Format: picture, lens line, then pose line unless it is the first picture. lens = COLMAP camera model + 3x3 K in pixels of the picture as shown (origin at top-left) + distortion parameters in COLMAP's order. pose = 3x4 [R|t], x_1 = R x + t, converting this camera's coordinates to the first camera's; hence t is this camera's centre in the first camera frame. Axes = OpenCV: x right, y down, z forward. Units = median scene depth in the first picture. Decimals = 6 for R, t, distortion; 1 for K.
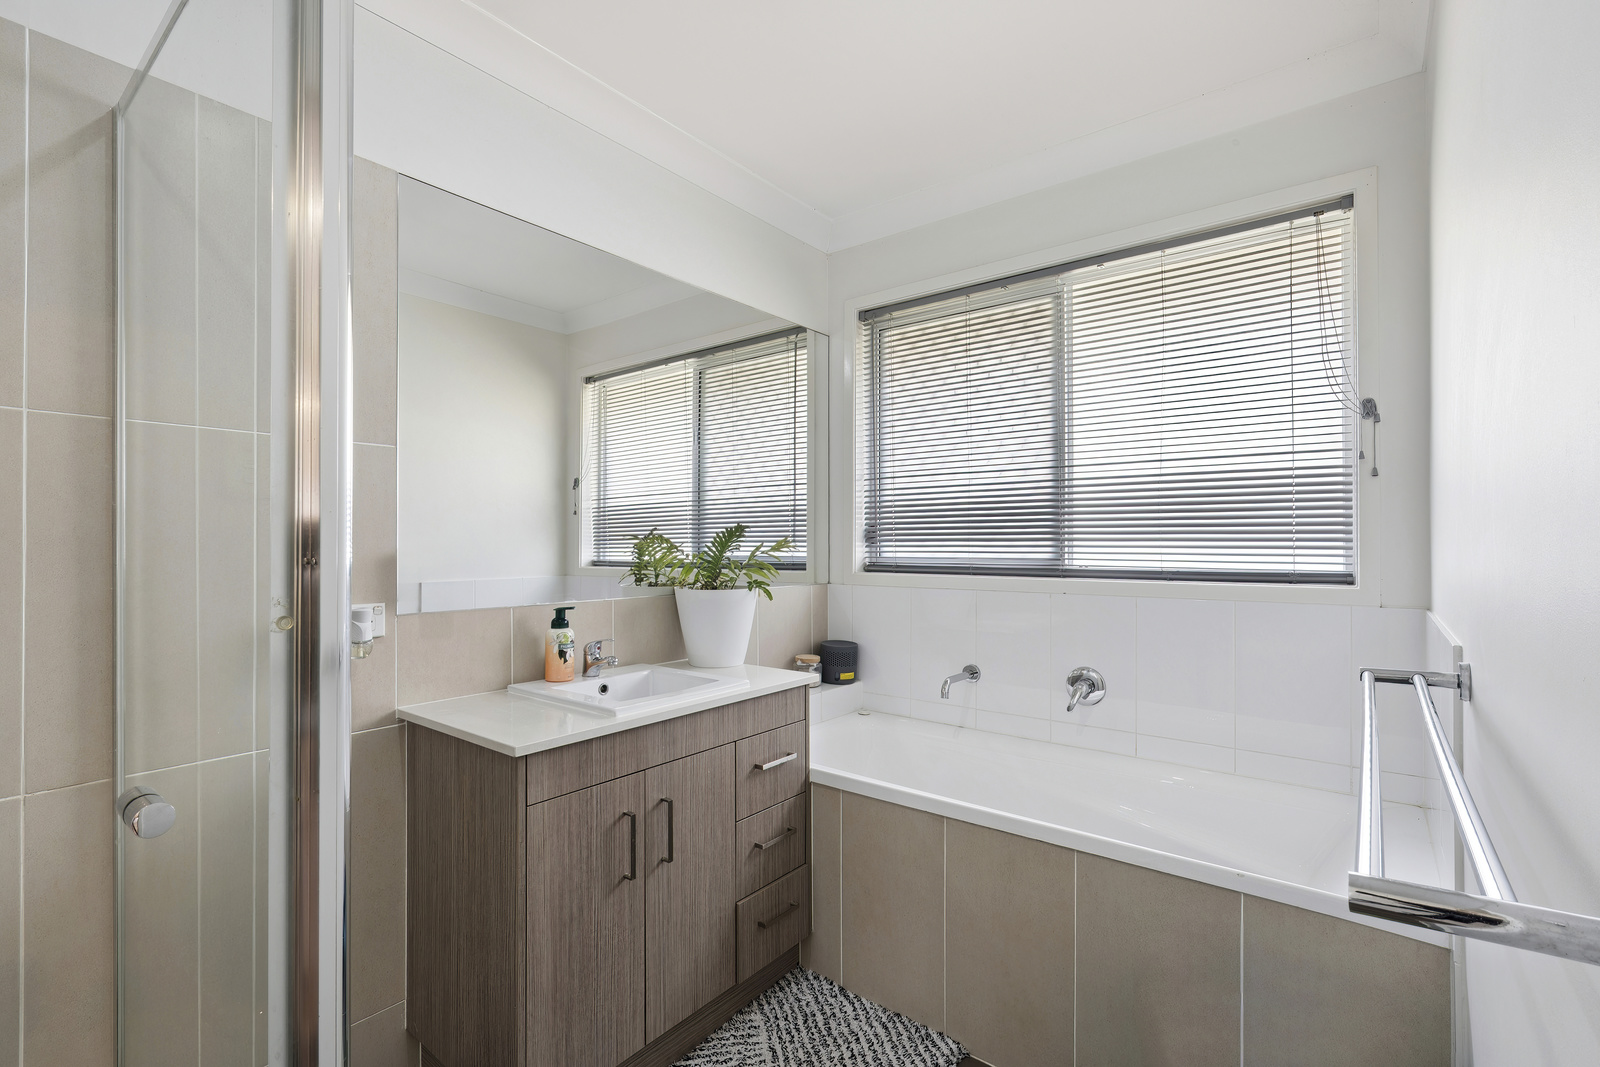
lens RADIAL K [[722.4, 0, 796.9], [0, 722.4, 536.4], [0, 0, 1]] dist [-0.000701, 0.002669]
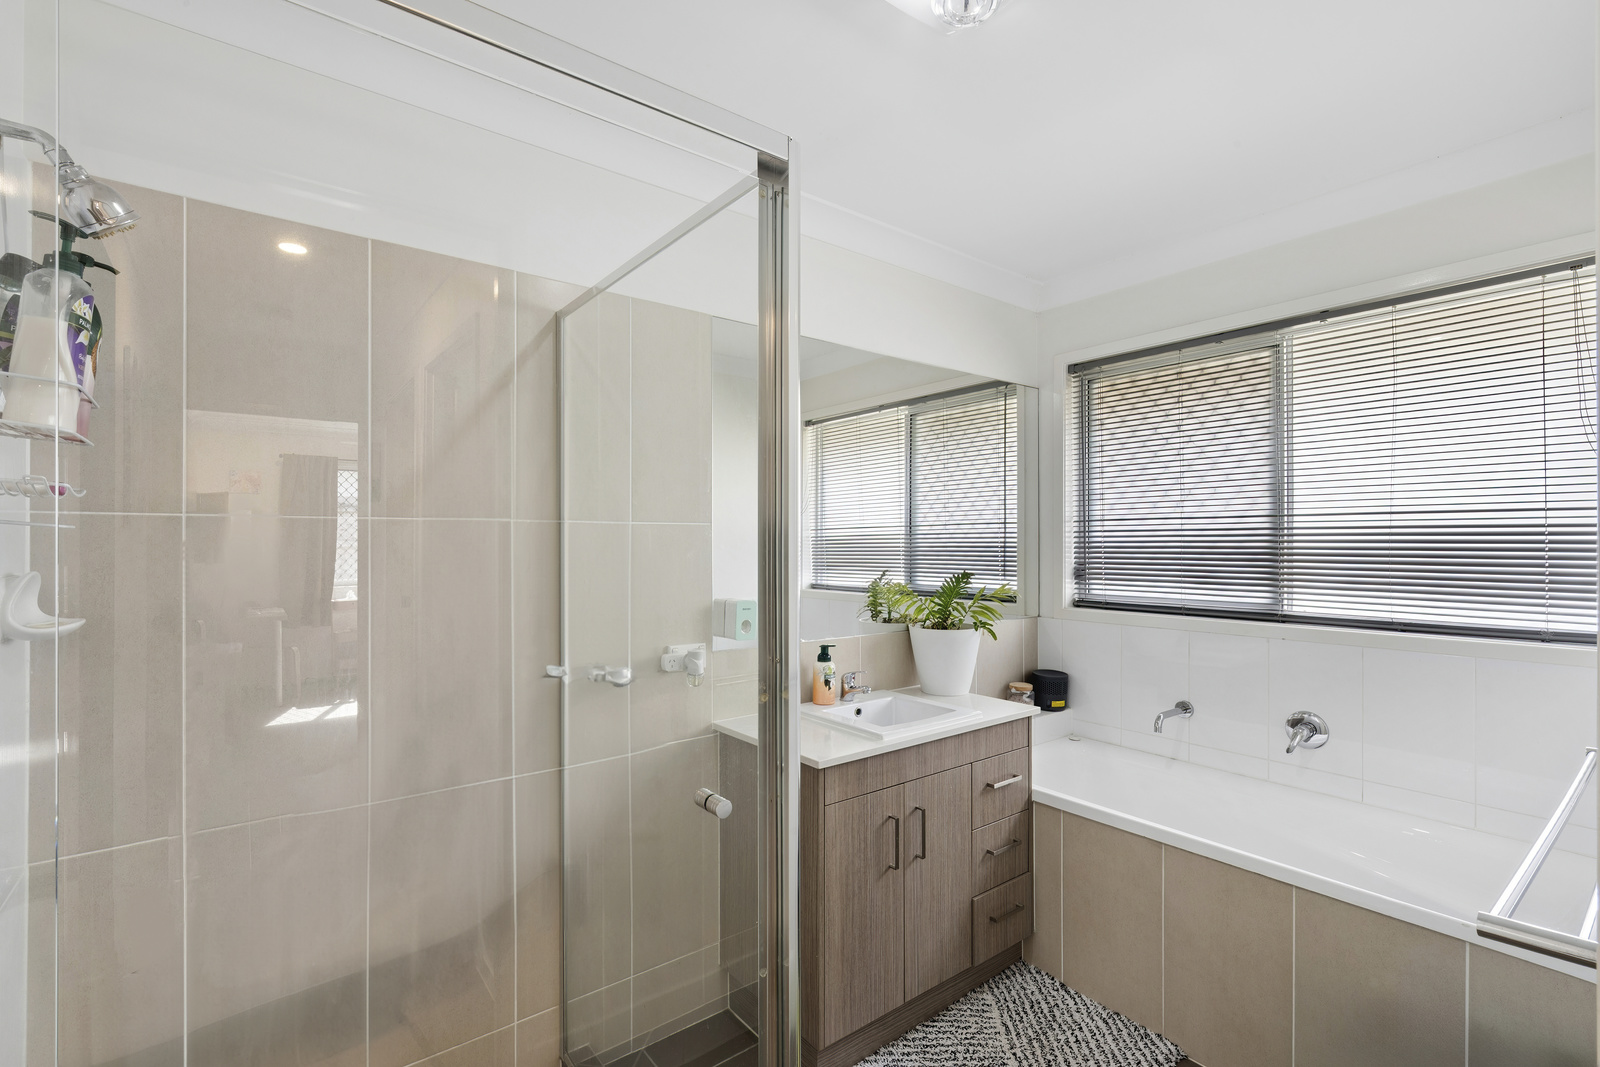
lens RADIAL K [[722.4, 0, 800.2], [0, 722.4, 539.0], [0, 0, 1]] dist [-0.000701, 0.002669]
pose [[0.971997, -0.001455, -0.234989, -0.067326], [0.002452, 0.999989, 0.003953, -0.078510], [0.234981, -0.004419, 0.971990, -0.191715]]
